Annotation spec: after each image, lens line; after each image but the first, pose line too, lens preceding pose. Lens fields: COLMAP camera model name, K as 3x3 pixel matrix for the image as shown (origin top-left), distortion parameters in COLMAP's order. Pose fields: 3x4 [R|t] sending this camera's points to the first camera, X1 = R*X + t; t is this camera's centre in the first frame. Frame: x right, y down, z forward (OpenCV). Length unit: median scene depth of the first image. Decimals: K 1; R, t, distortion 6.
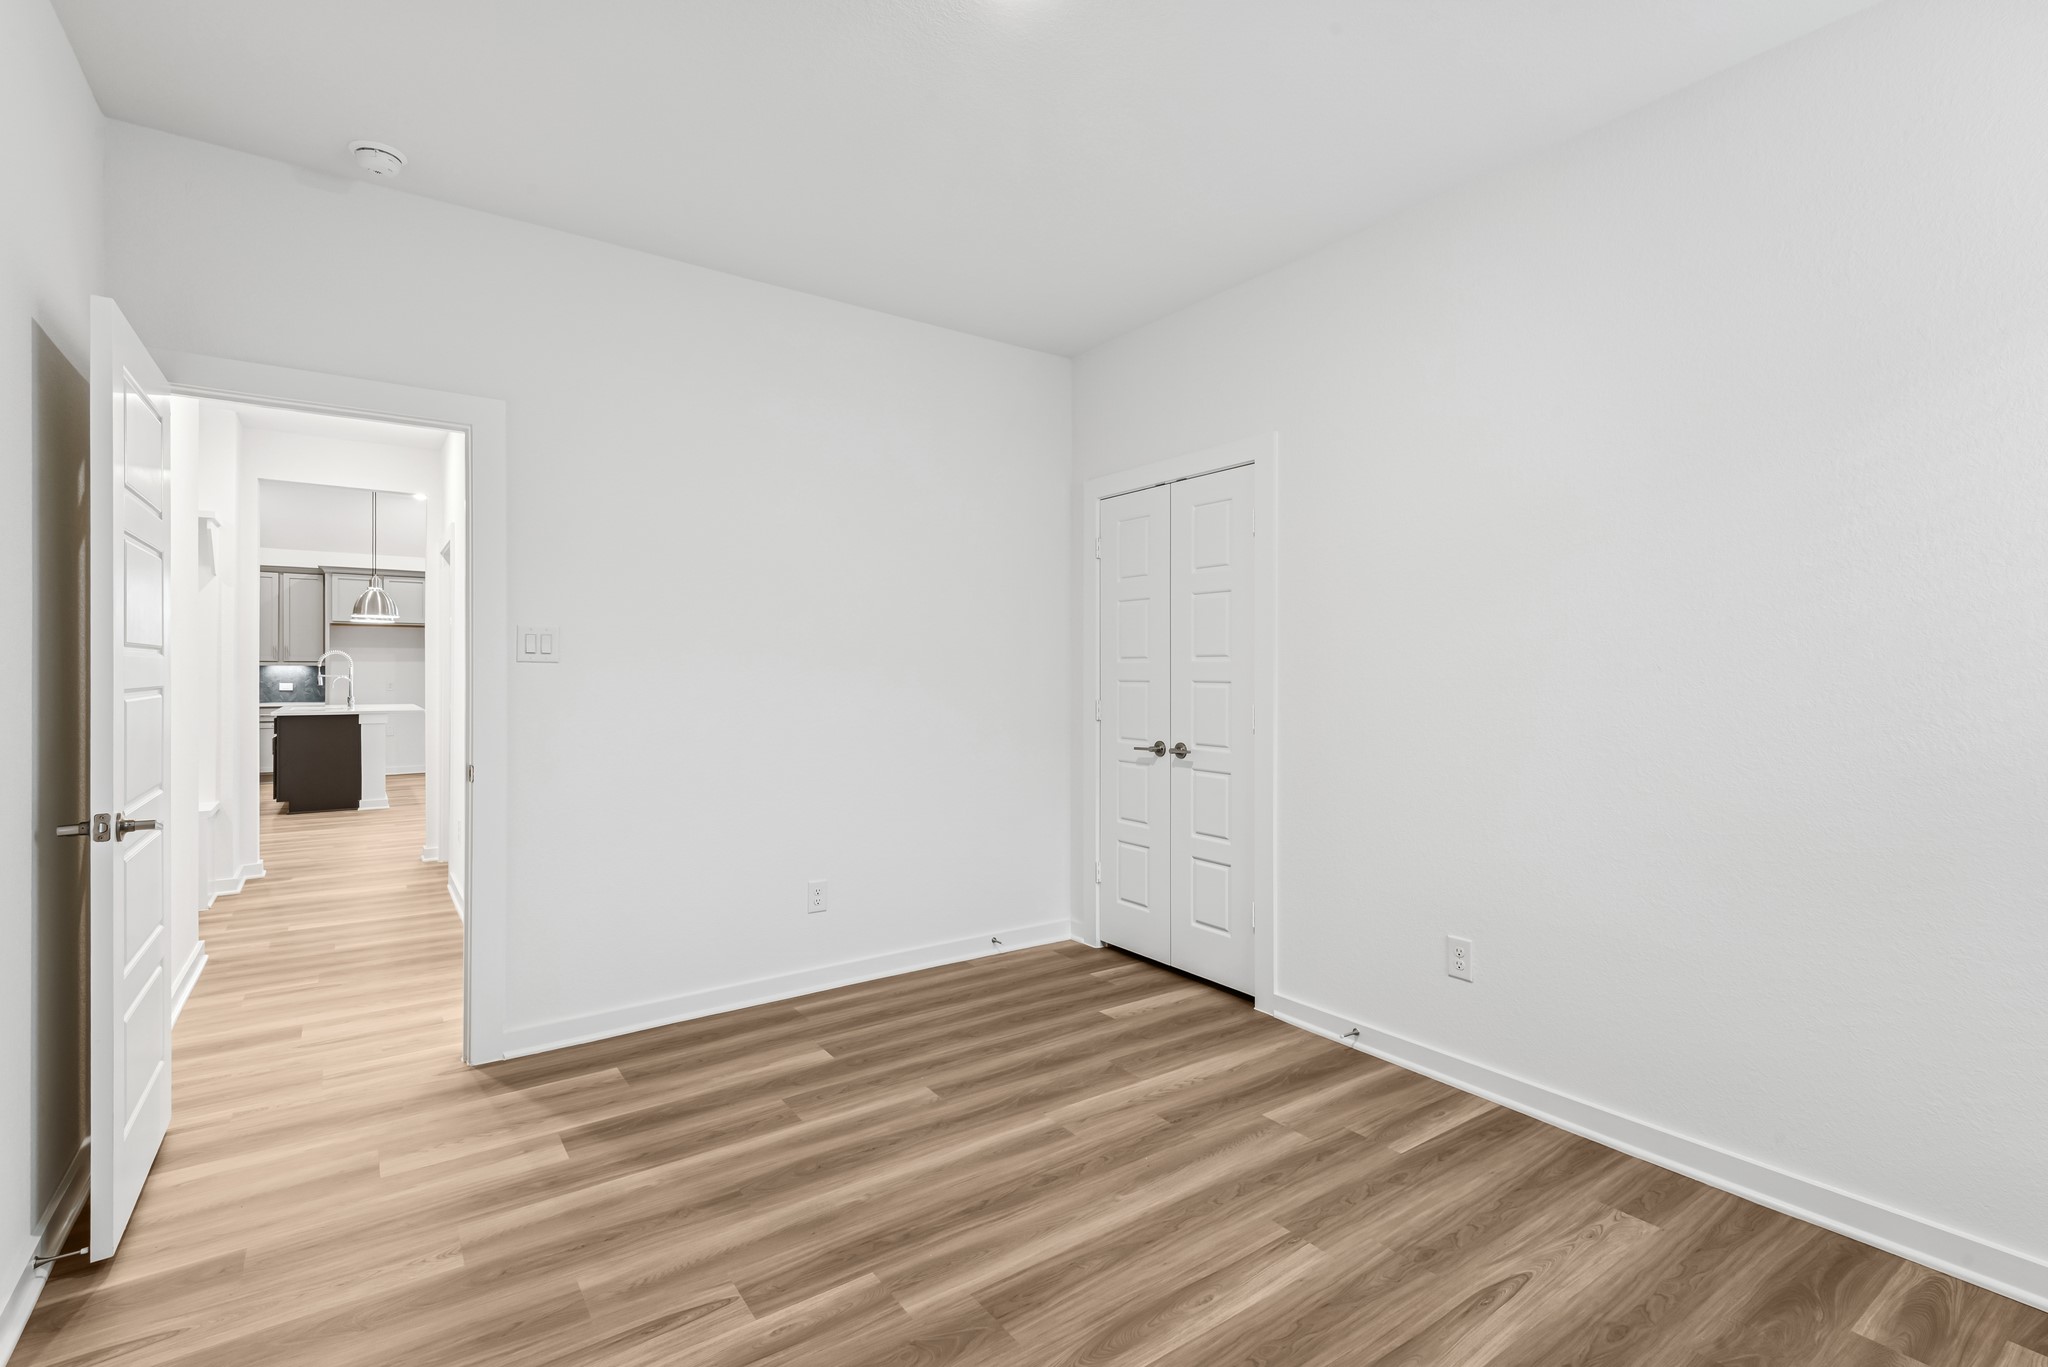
lens RADIAL K [[934.6, 0, 1029.9], [0, 934.6, 679.1], [0, 0, 1]] dist [0.030375, -0.014945]
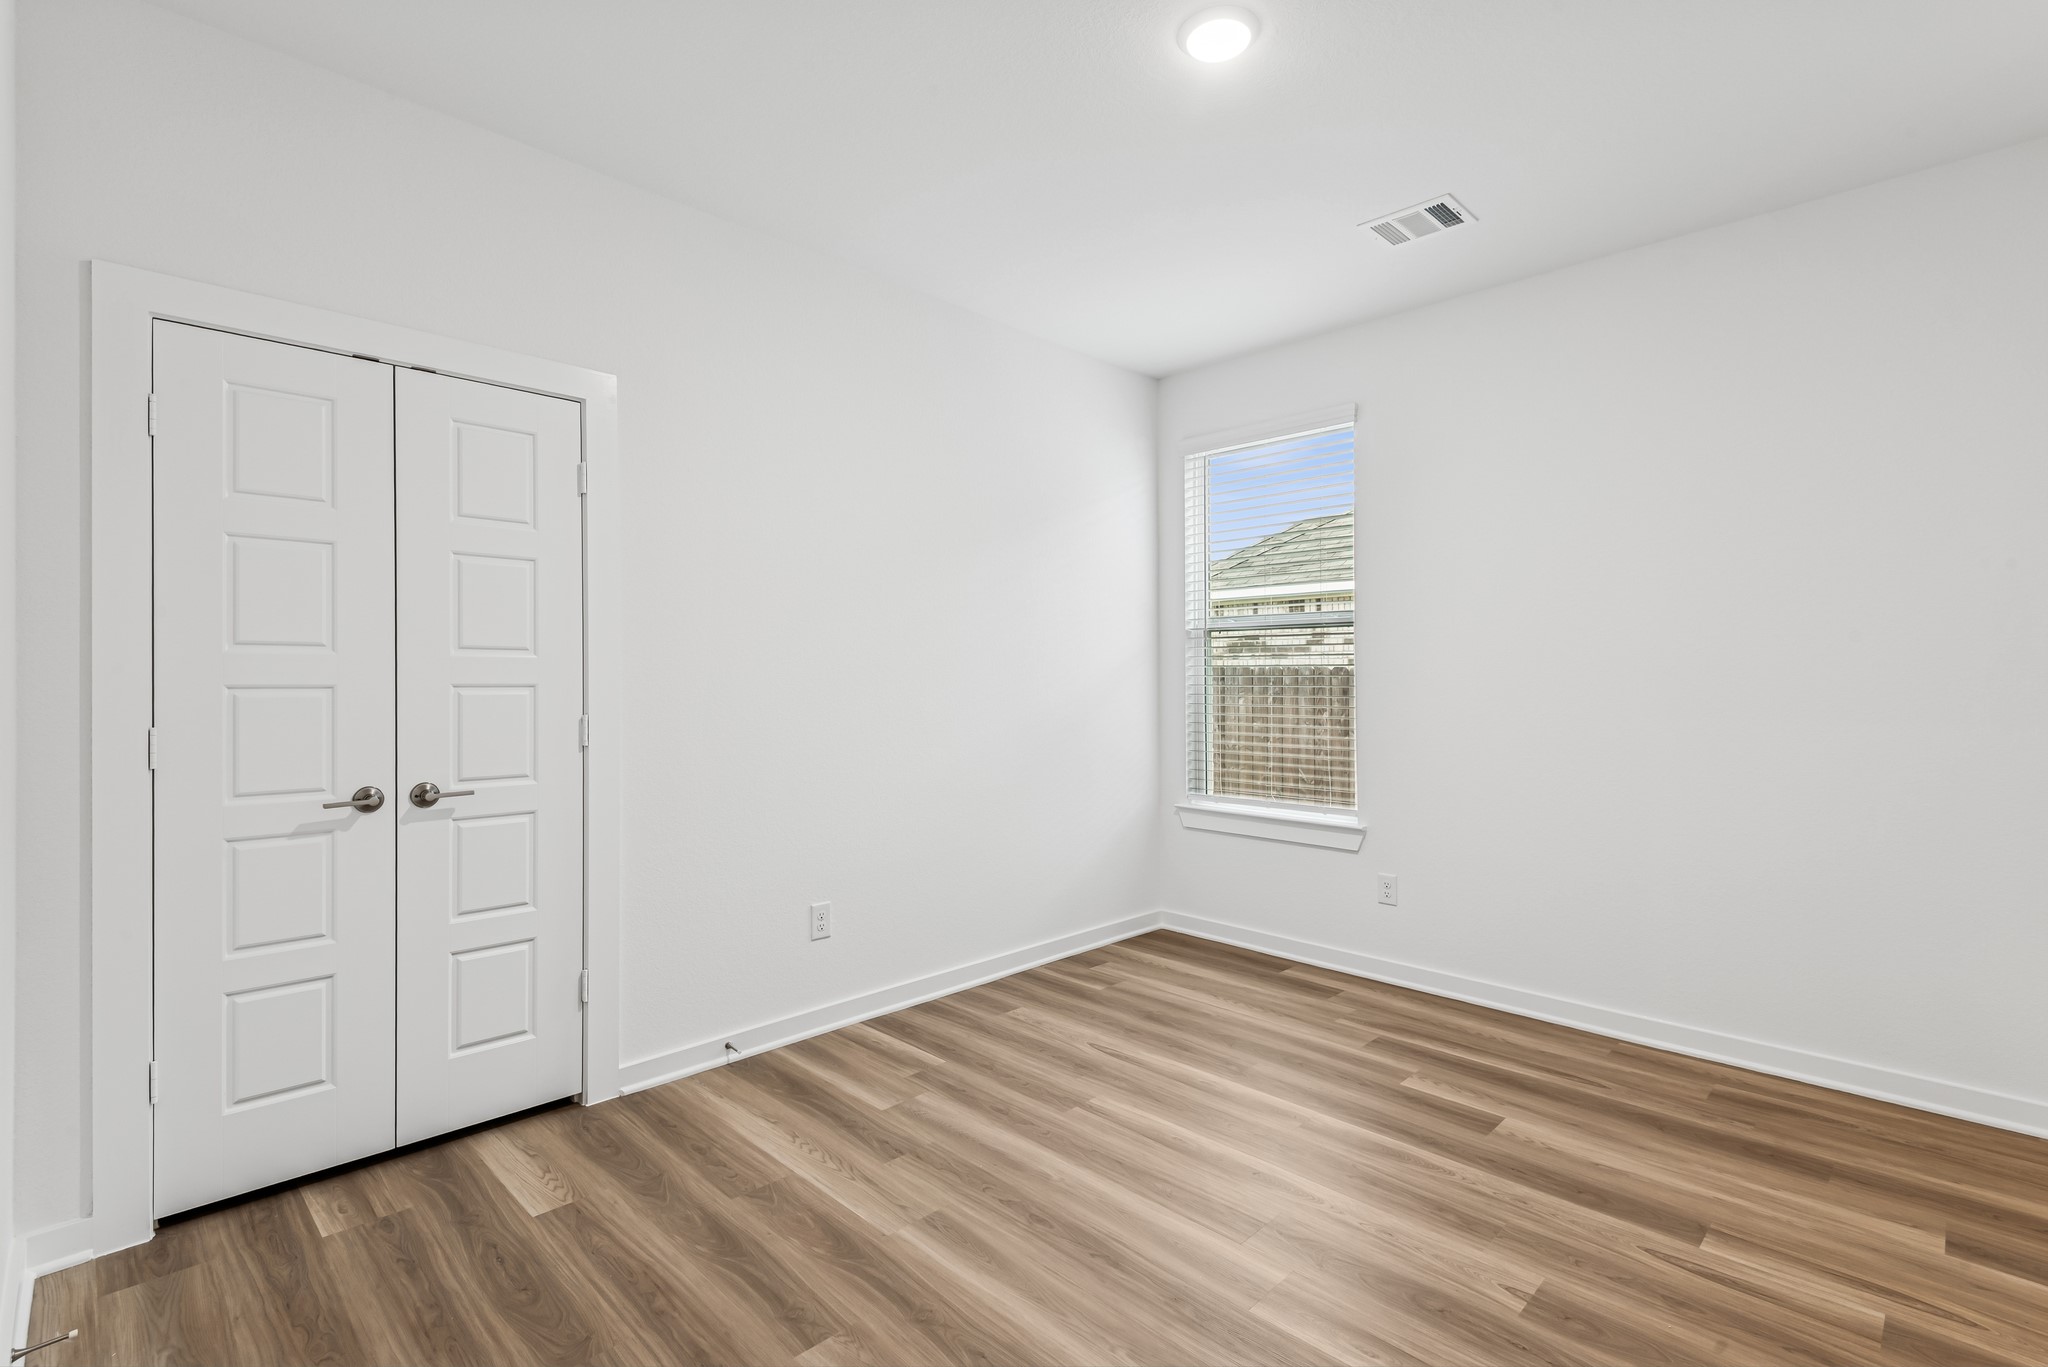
lens RADIAL K [[934.6, 0, 1029.9], [0, 934.6, 679.1], [0, 0, 1]] dist [0.030375, -0.014945]
pose [[-0.152333, 0.001545, 0.988328, -0.685220], [0.017740, 0.999842, 0.001171, 0.005789], [-0.988170, 0.017712, -0.152336, 0.884075]]
